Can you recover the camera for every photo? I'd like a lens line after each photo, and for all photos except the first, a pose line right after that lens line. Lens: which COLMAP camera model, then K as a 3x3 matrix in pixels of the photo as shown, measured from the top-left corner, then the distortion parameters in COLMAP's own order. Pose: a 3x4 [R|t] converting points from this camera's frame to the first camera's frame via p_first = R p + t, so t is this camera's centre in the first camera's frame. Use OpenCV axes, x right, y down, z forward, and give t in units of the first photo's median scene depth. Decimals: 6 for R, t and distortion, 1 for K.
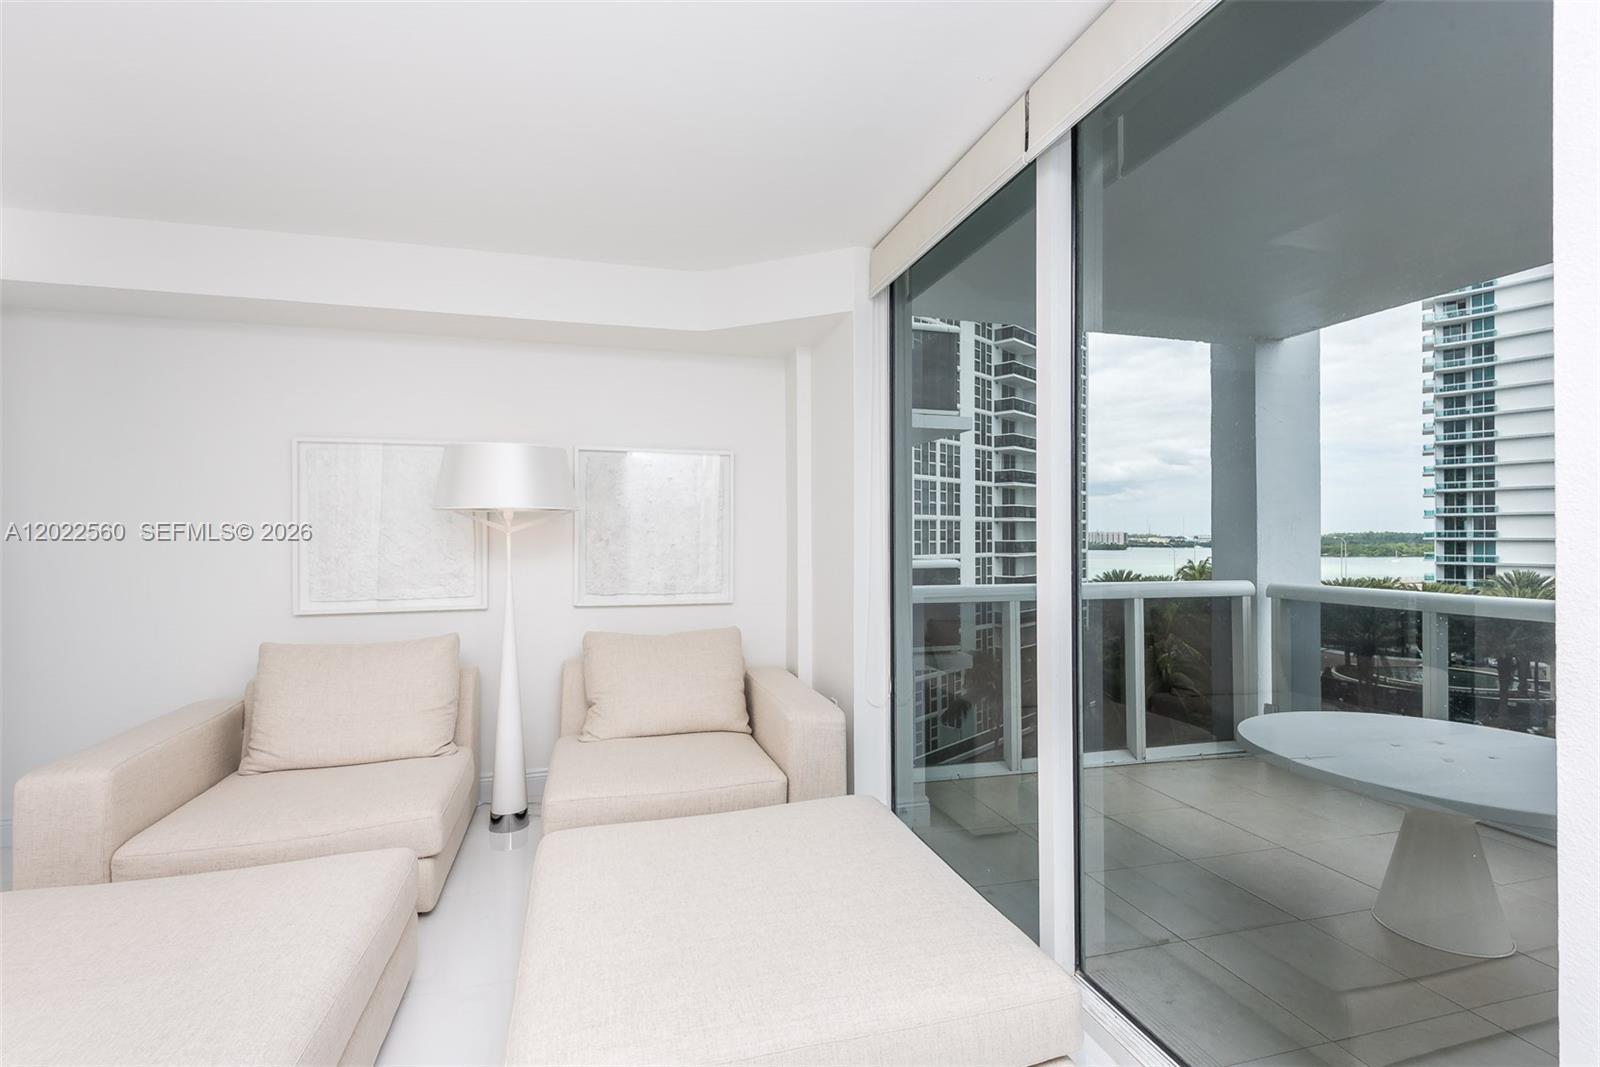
lens RADIAL K [[724.2, 0, 797.4], [0, 724.2, 533.1], [0, 0, 1]] dist [0.001122, -0.007898]
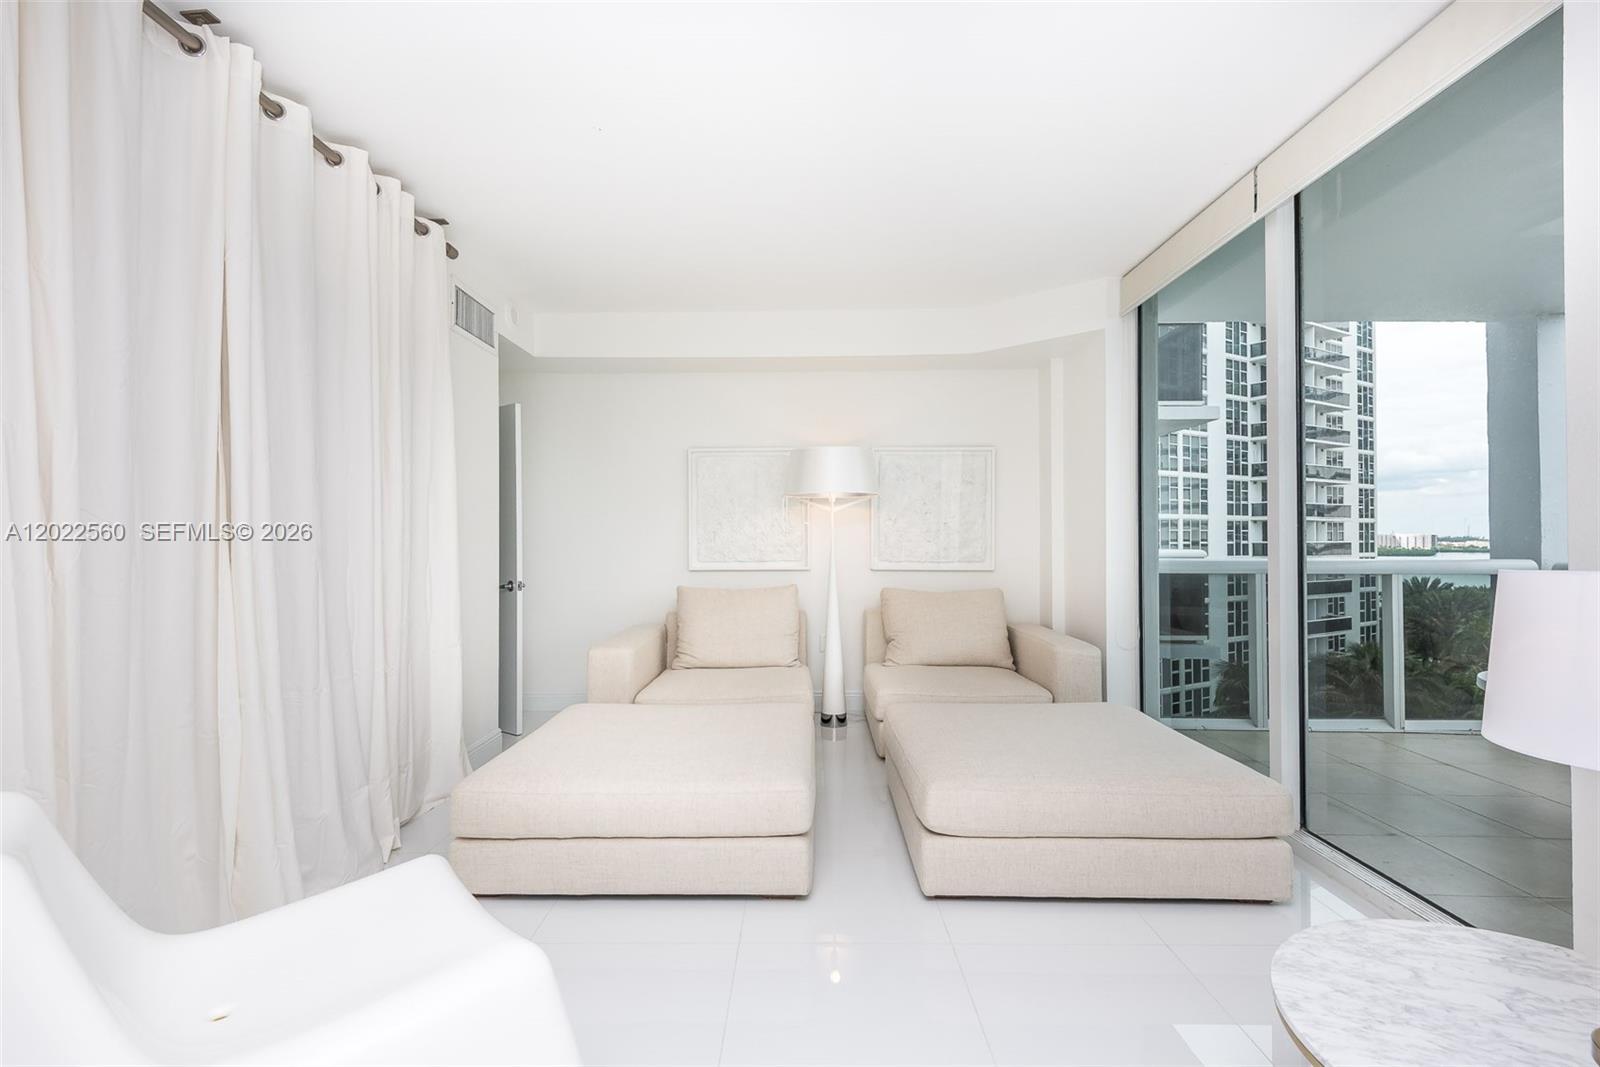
lens RADIAL K [[724.2, 0, 783.8], [0, 724.2, 533.9], [0, 0, 1]] dist [0.001122, -0.007898]
pose [[0.952582, -0.000379, -0.304281, -0.049574], [-0.000301, 0.999998, -0.002185, 0.032480], [0.304281, 0.002173, 0.952580, -0.242795]]
